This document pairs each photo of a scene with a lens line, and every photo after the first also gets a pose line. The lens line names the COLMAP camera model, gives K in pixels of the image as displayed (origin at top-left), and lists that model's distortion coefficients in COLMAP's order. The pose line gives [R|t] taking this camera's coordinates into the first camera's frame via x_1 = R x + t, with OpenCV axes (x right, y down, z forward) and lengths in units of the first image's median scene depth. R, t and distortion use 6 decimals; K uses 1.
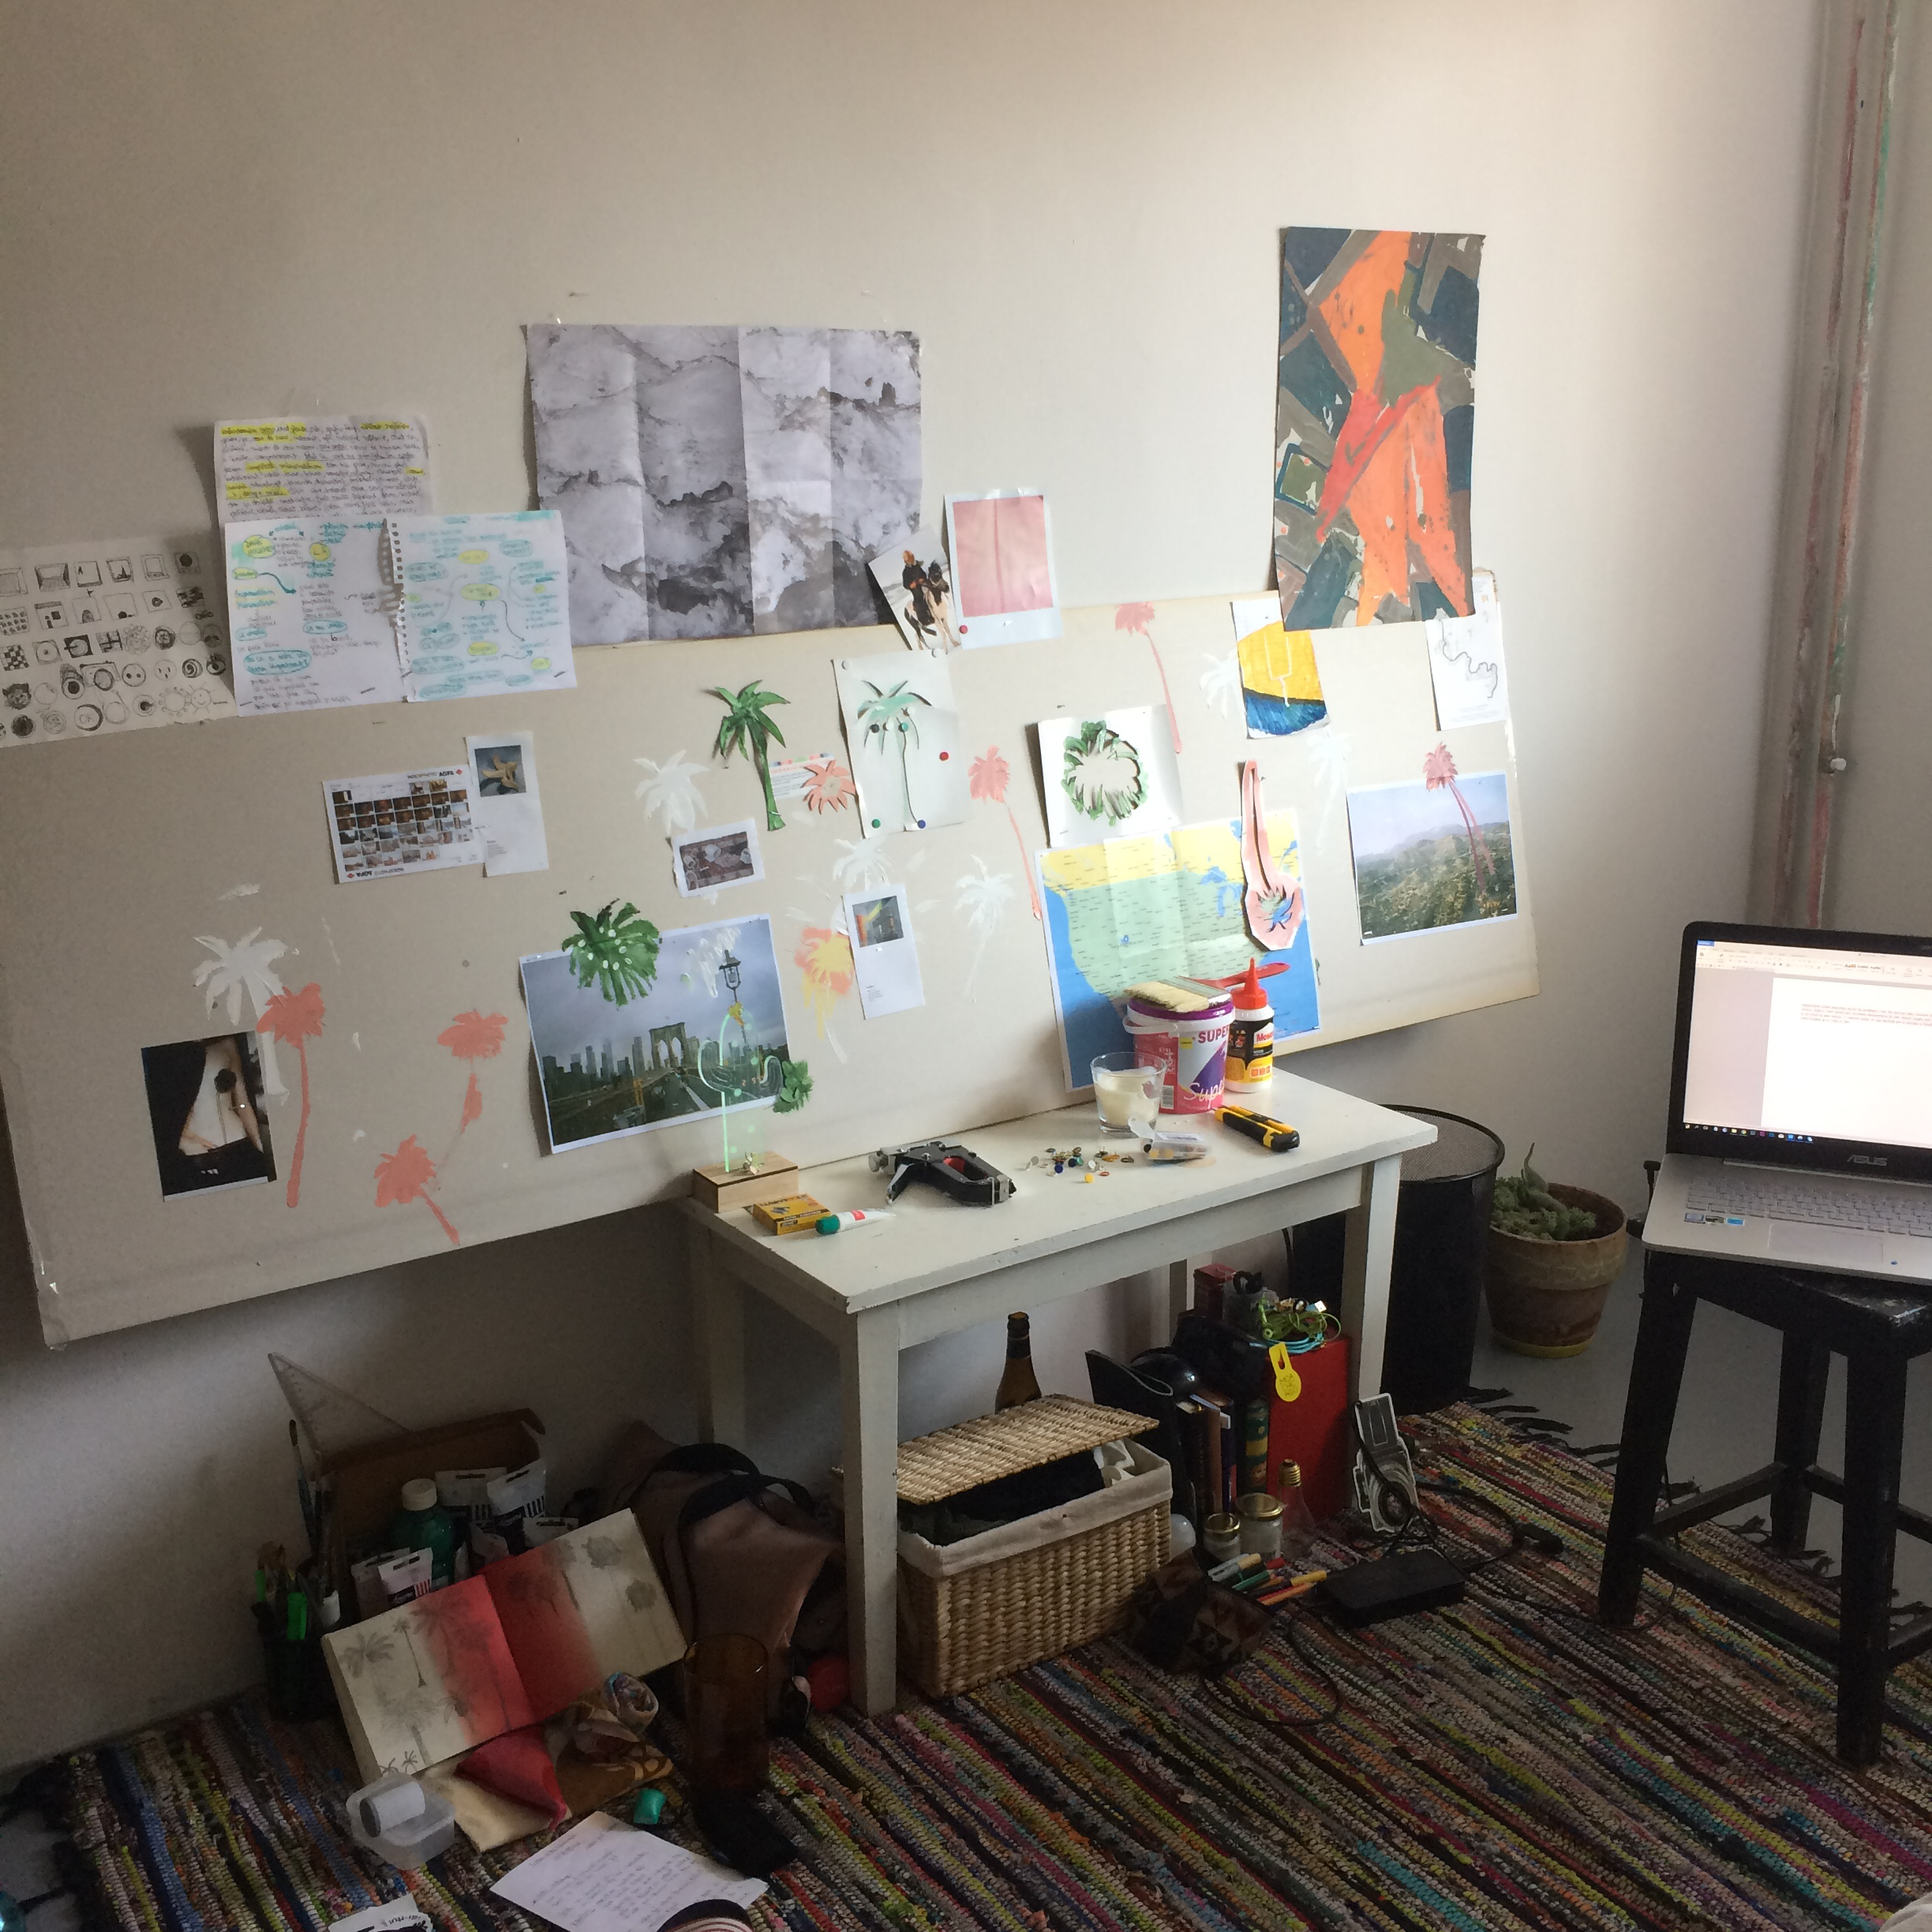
lens RADIAL K [[2059.6, 0, 966.1], [0, 2059.6, 967.7], [0, 0, 1]] dist [0.002335, 0.000000]
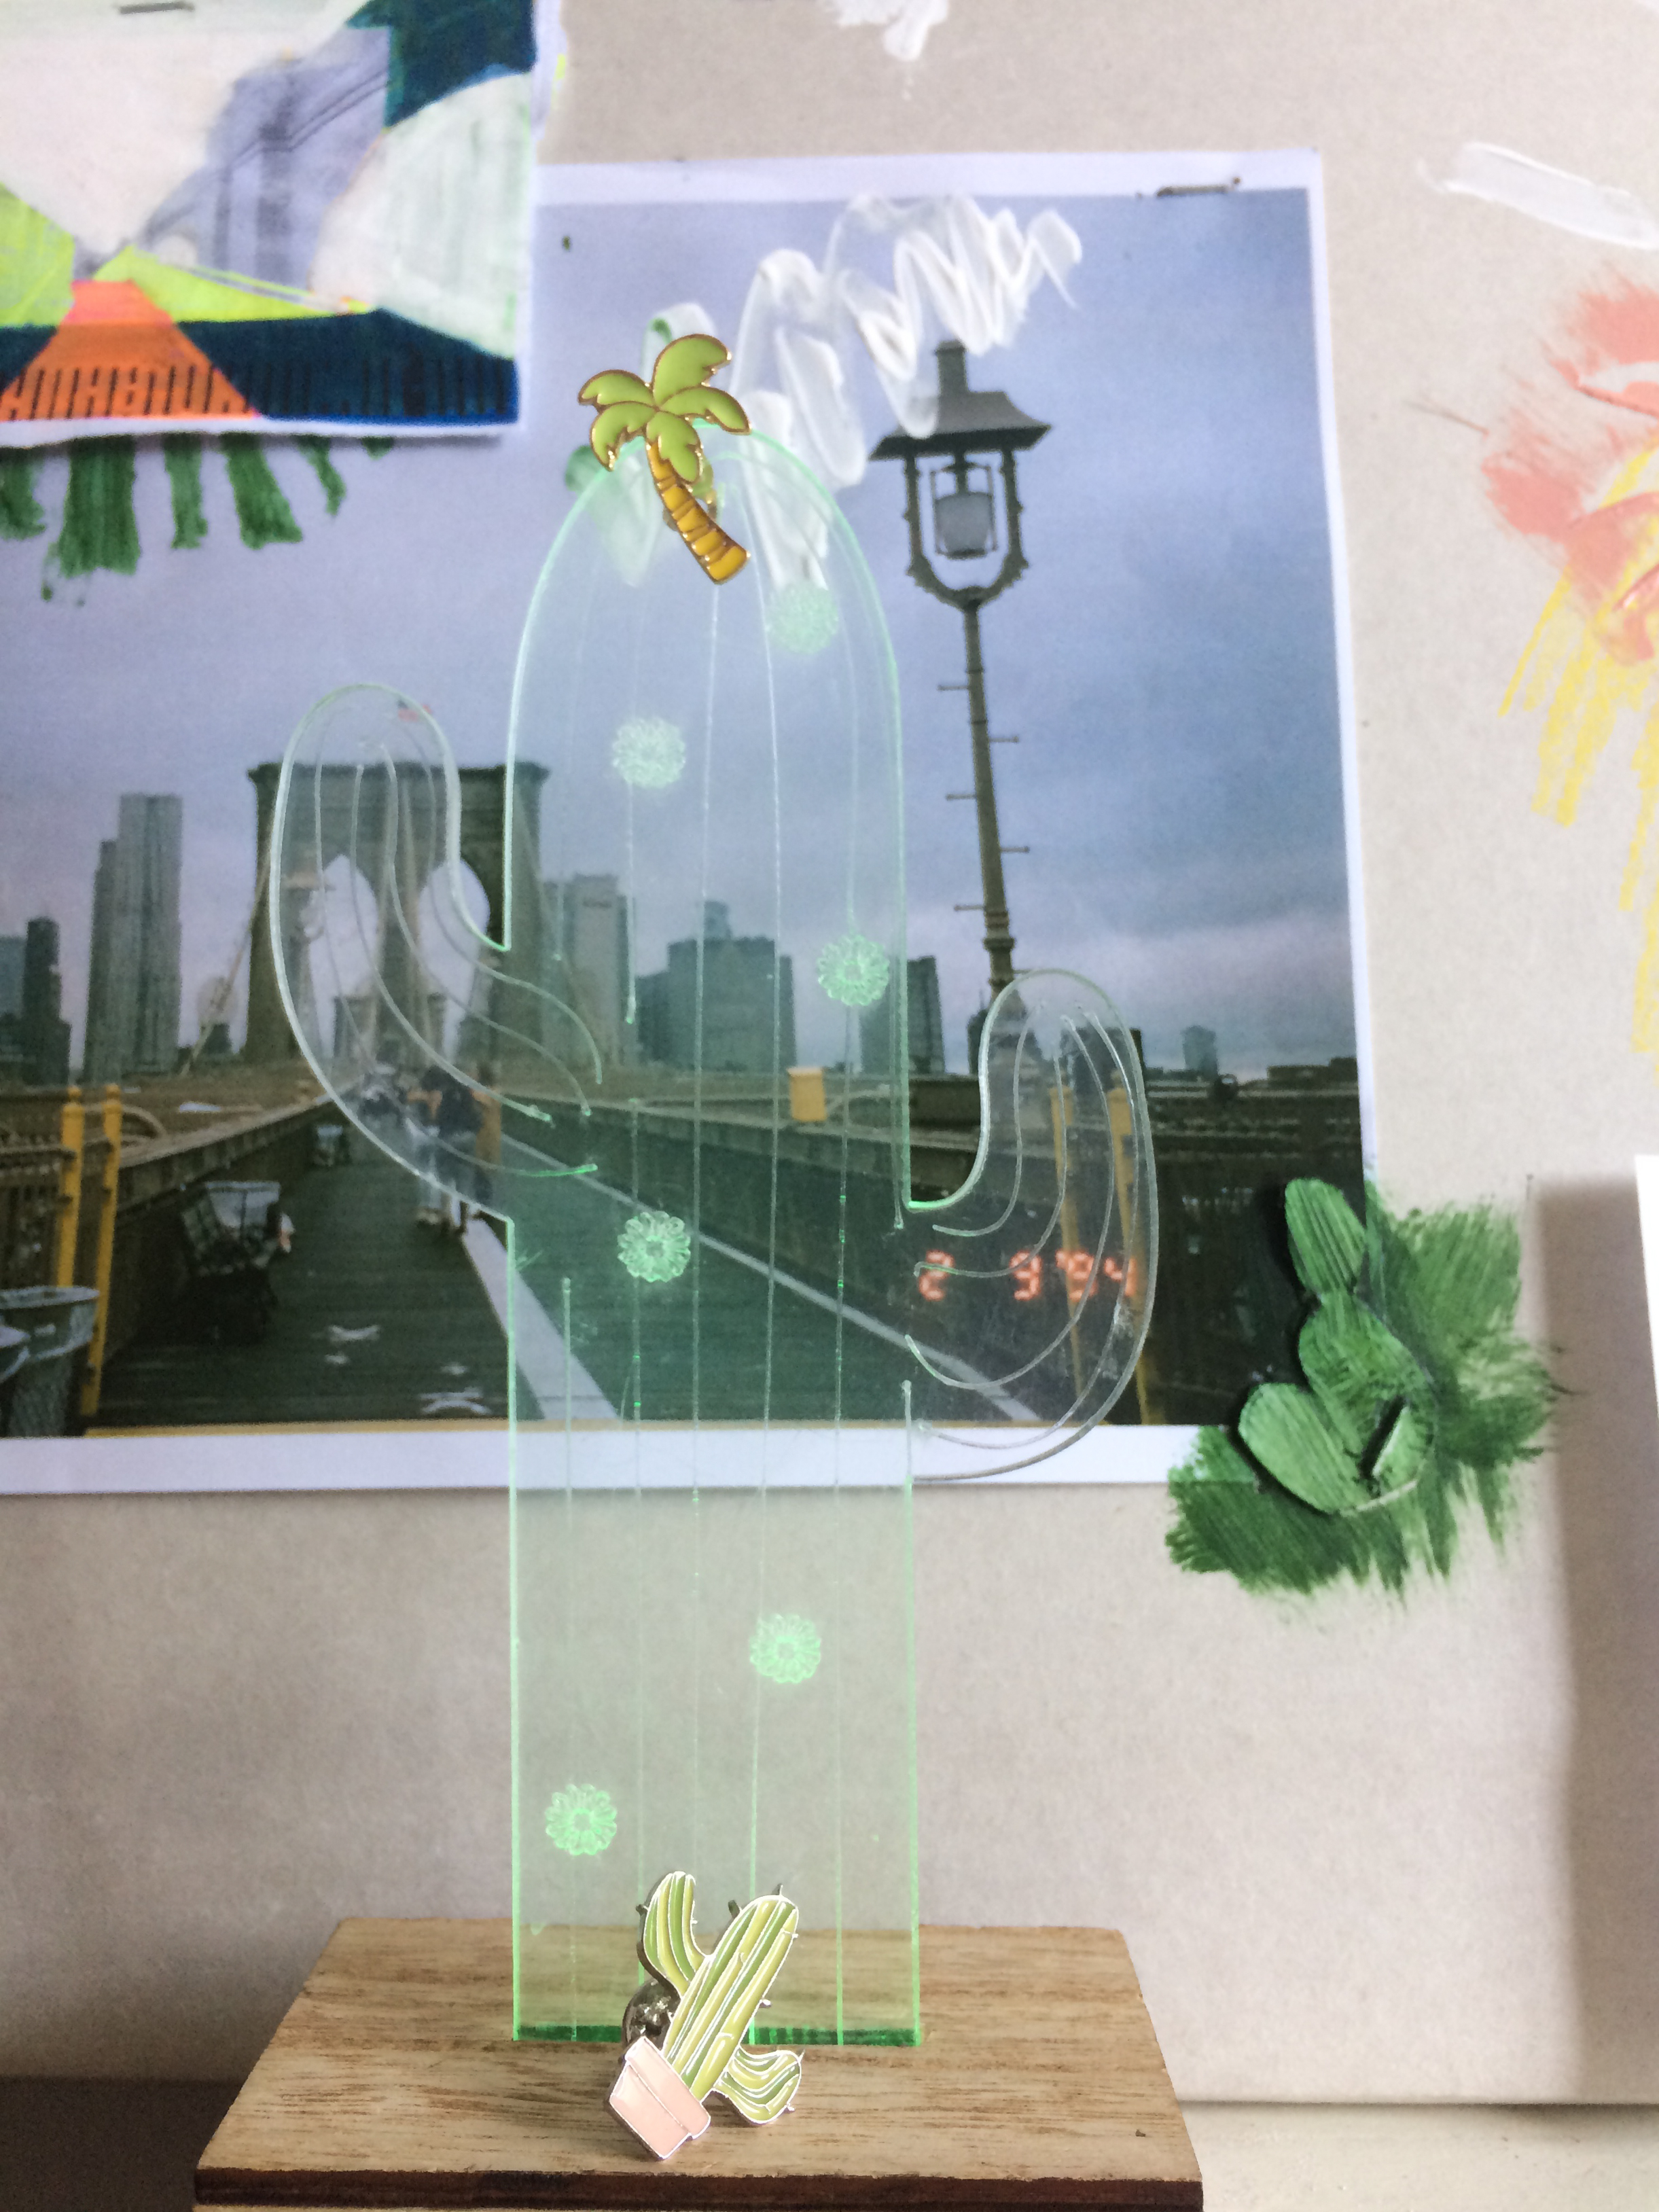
lens RADIAL K [[1867.5, 0, 830.3], [0, 1867.5, 1104.2], [0, 0, 1]] dist [0.007821, 0.002593]
pose [[0.810659, 0.037712, -0.584303, -0.045448], [-0.158555, 0.974777, -0.157064, 0.065220], [0.563643, 0.219970, 0.796191, 0.906415]]
